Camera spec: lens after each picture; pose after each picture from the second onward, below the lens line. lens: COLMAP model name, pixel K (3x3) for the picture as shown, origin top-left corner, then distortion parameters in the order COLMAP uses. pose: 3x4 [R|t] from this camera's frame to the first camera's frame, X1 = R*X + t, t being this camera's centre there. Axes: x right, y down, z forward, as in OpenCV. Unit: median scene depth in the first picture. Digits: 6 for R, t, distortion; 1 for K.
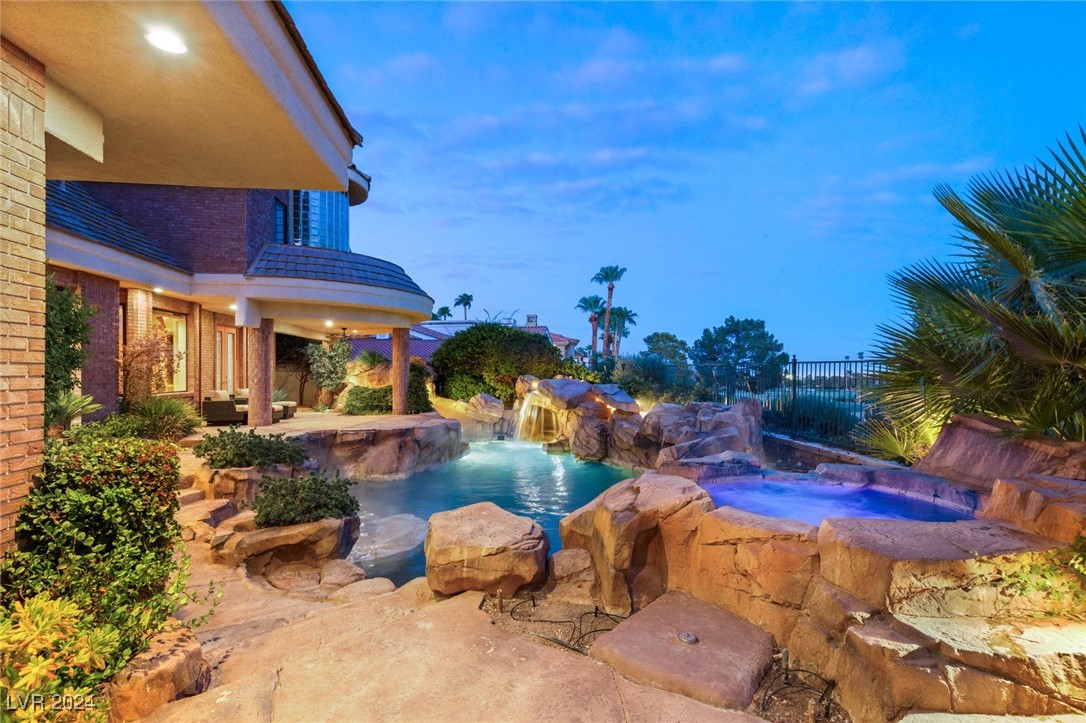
lens RADIAL K [[489.3, 0, 535.7], [0, 489.3, 366.9], [0, 0, 1]] dist [0.009346, -0.003306]
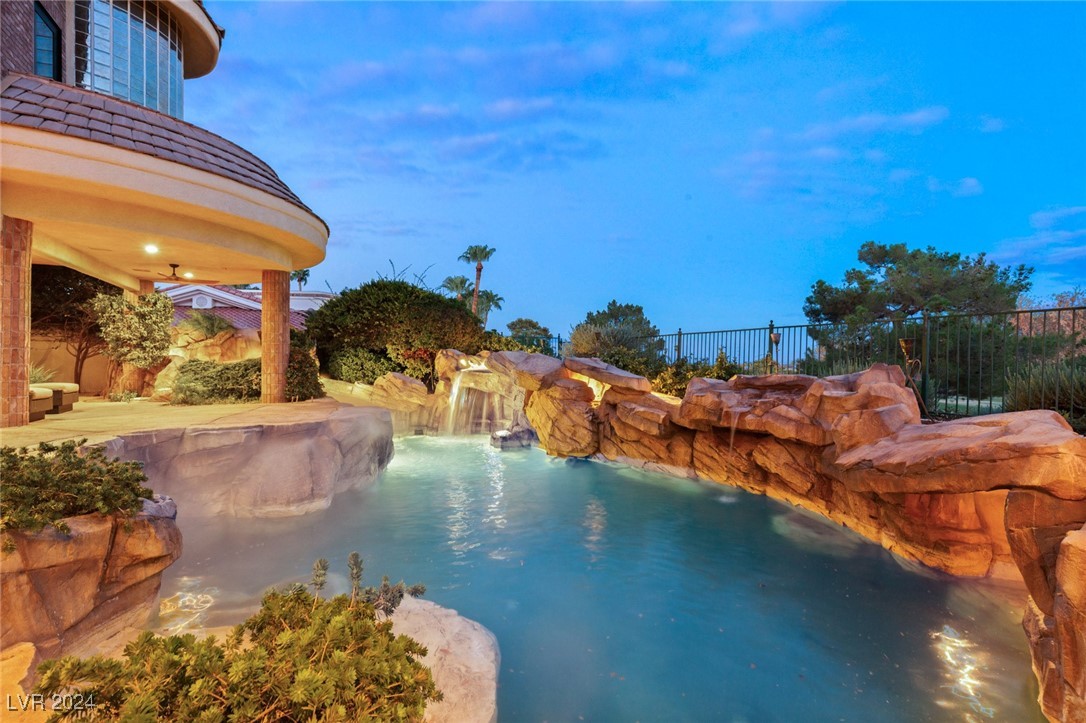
lens RADIAL K [[489.3, 0, 535.5], [0, 489.3, 360.7], [0, 0, 1]] dist [0.009346, -0.003306]
pose [[0.947104, 0.007937, 0.320830, -0.199777], [-0.010073, 0.999937, 0.004998, 0.043445], [-0.320770, -0.007965, 0.947124, 0.337850]]
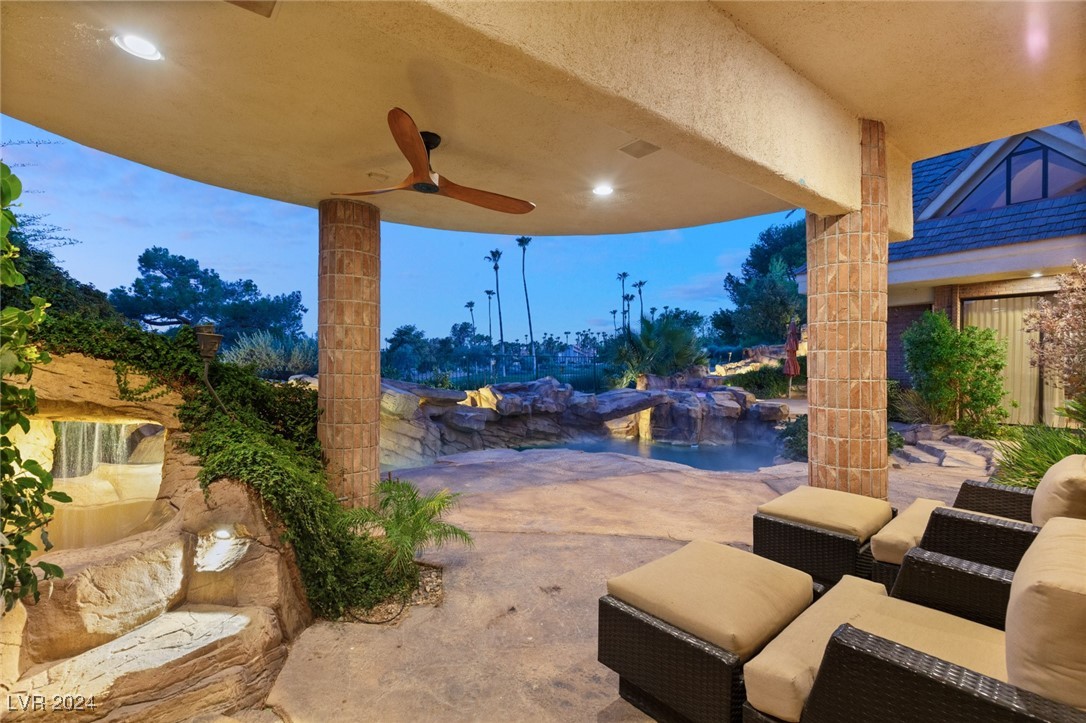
lens RADIAL K [[489.3, 0, 539.5], [0, 489.3, 363.9], [0, 0, 1]] dist [0.009346, -0.003306]
pose [[-0.515453, -0.005844, 0.856898, -0.727693], [-0.008814, 0.999960, 0.001517, 0.013939], [-0.856873, -0.006770, -0.515484, 1.355151]]
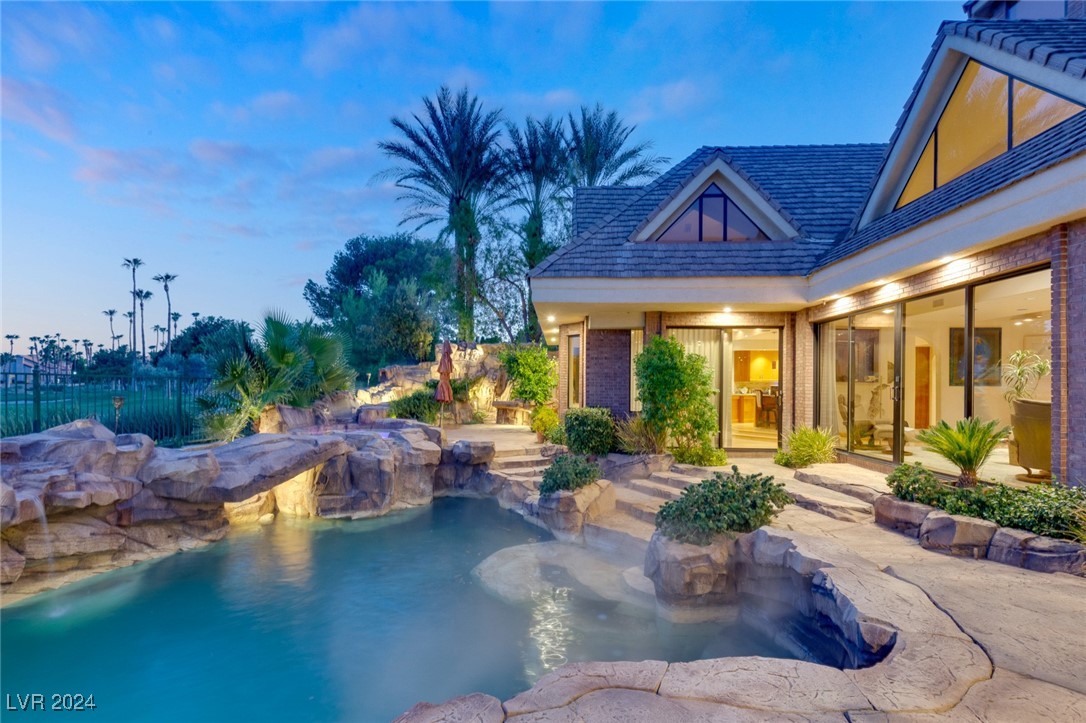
lens RADIAL K [[497.8, 0, 541.7], [0, 497.8, 382.9], [0, 0, 1]] dist [0.009579, -0.001550]
pose [[-0.988300, -0.007805, 0.152324, -0.285278], [-0.009490, 0.999902, -0.010337, 0.006216], [-0.152228, -0.011662, -0.988277, 1.180132]]
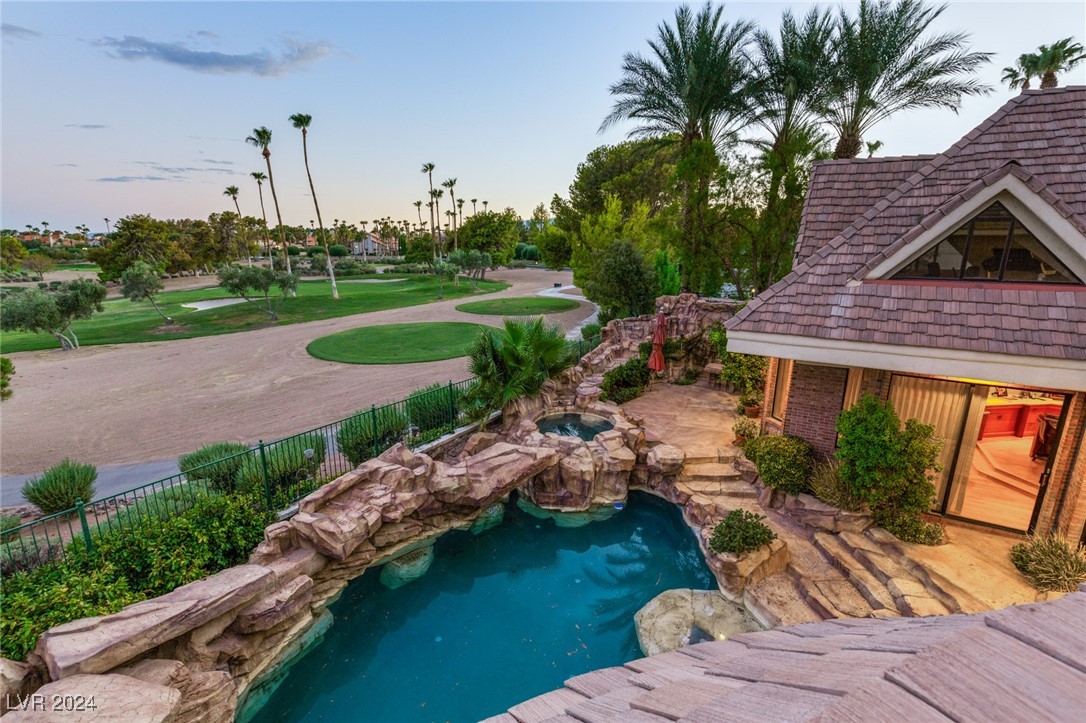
lens RADIAL K [[489.3, 0, 542.2], [0, 489.3, 365.7], [0, 0, 1]] dist [0.009346, -0.003306]
pose [[-0.807696, -0.148062, 0.570706, -0.362621], [-0.014218, 0.972565, 0.232197, -0.288847], [-0.589428, 0.179430, -0.787642, 1.201136]]
